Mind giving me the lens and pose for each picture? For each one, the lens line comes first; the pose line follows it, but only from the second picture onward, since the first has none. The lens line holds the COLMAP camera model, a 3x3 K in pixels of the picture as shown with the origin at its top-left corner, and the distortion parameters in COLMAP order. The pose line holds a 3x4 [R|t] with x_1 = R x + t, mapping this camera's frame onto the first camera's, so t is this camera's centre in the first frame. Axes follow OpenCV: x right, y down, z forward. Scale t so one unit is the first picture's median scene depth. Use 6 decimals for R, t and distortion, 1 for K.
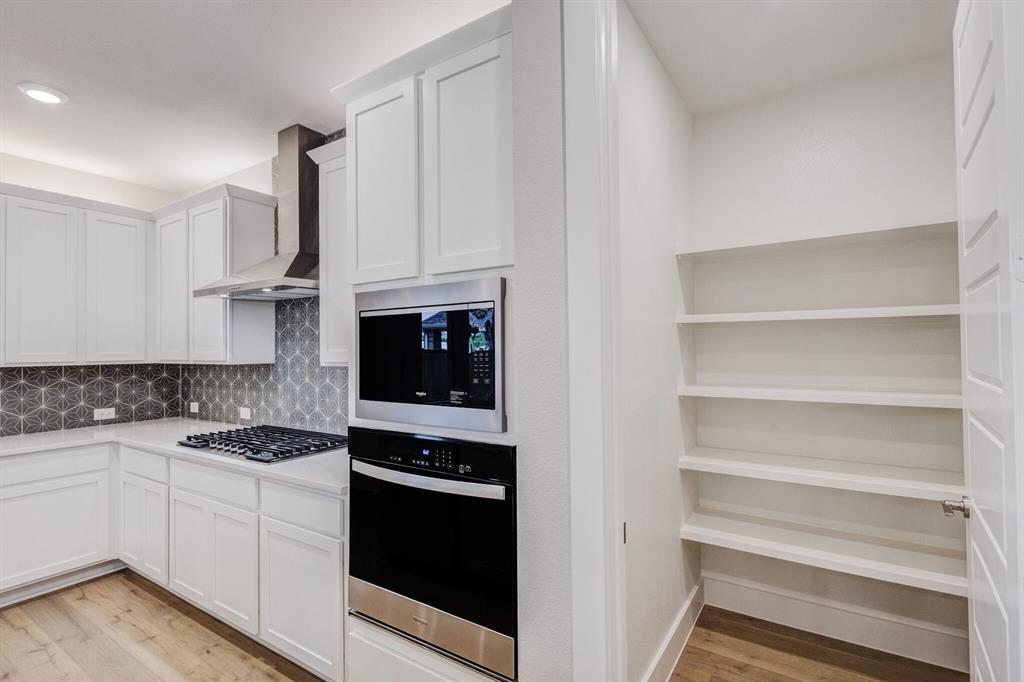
lens RADIAL K [[488.7, 0, 512.7], [0, 488.7, 342.7], [0, 0, 1]] dist [0.012944, 0.001064]
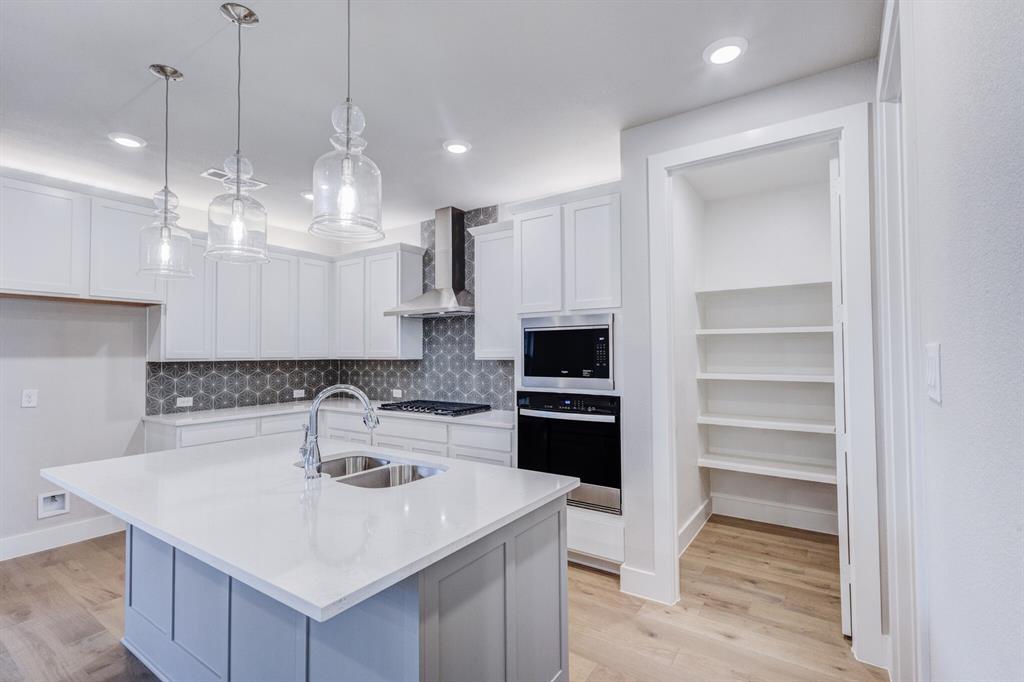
lens RADIAL K [[477.0, 0, 511.5], [0, 477.0, 341.3], [0, 0, 1]] dist [0.006114, -0.000797]
pose [[0.999792, 0.004493, -0.019882, -0.234655], [-0.004759, 0.999899, -0.013365, 0.006895], [0.019820, 0.013457, 0.999713, -0.573223]]
